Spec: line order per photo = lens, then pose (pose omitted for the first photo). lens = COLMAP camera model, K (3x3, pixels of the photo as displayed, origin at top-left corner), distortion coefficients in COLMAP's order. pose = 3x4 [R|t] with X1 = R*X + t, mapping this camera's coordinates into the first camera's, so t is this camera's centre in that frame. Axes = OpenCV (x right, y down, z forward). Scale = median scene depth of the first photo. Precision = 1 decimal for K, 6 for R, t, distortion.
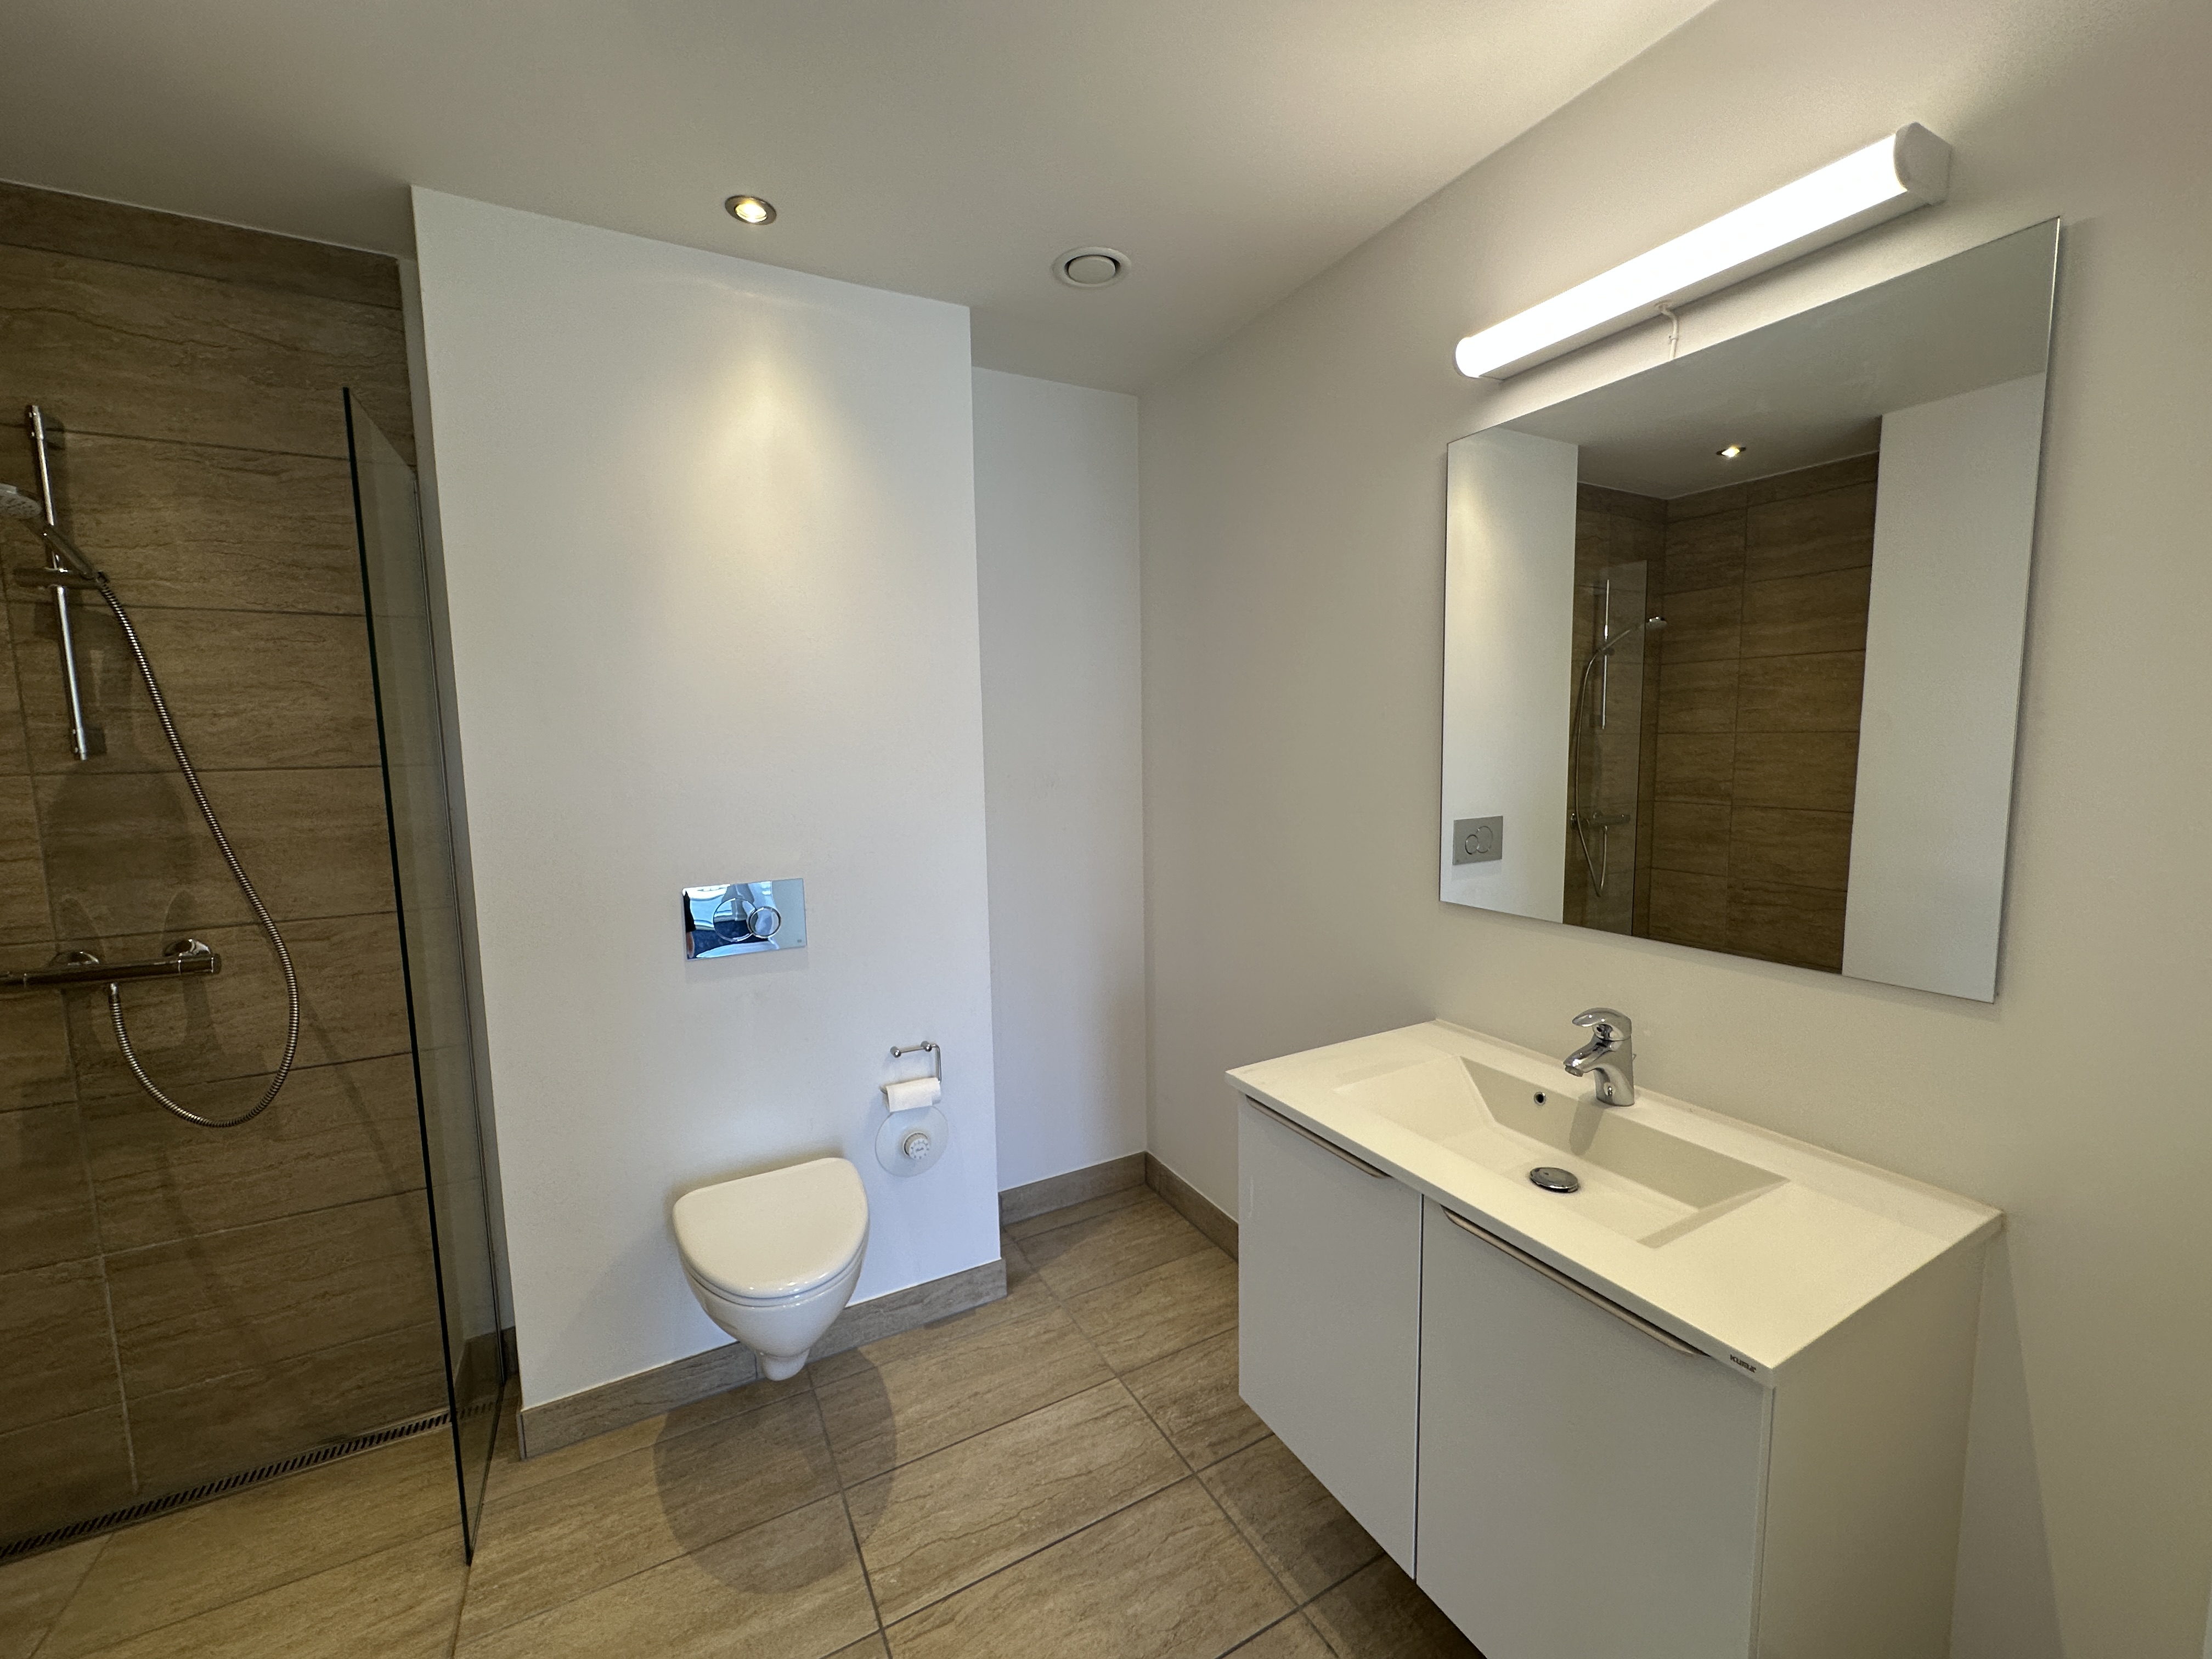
lens RADIAL K [[880.2, 0, 1107.6], [0, 880.2, 827.1], [0, 0, 1]] dist [-0.001870, 0.000536]
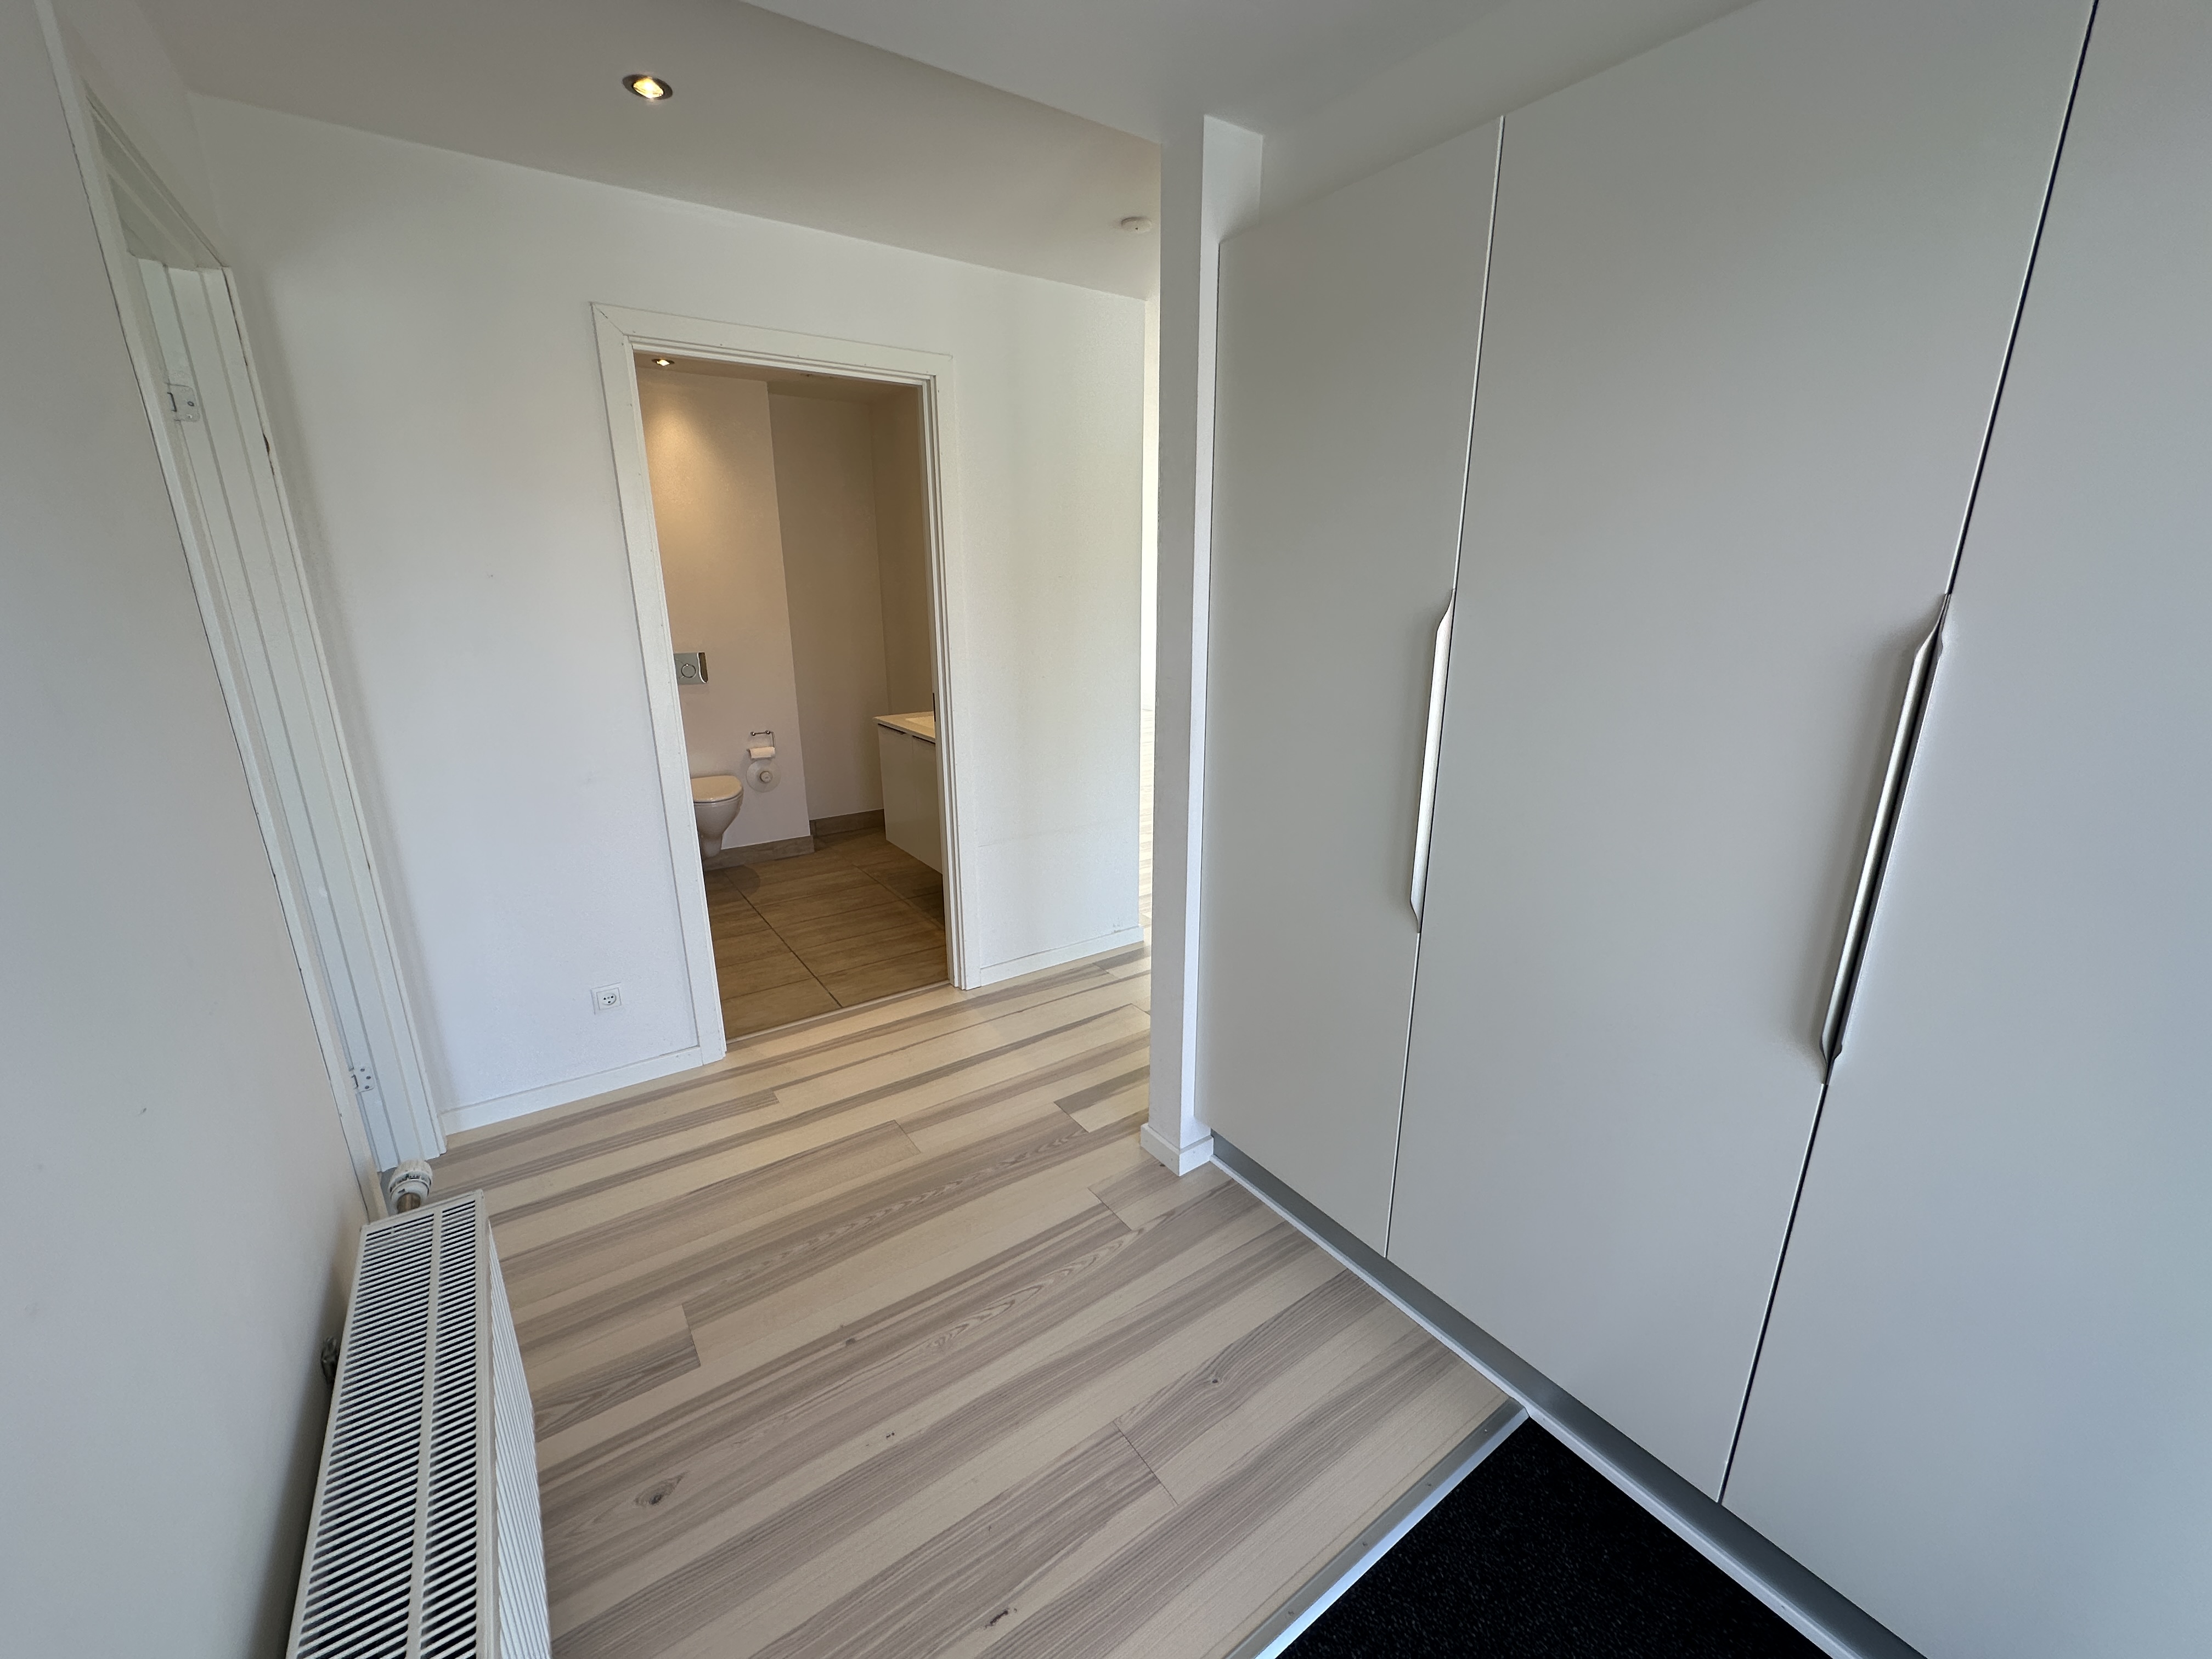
lens RADIAL K [[880.2, 0, 1101.8], [0, 880.2, 833.7], [0, 0, 1]] dist [-0.001870, 0.000536]
pose [[0.994939, -0.012791, 0.099666, 0.411736], [-0.004411, 0.985350, 0.170488, 0.124251], [-0.100387, -0.170065, 0.980306, -1.311468]]
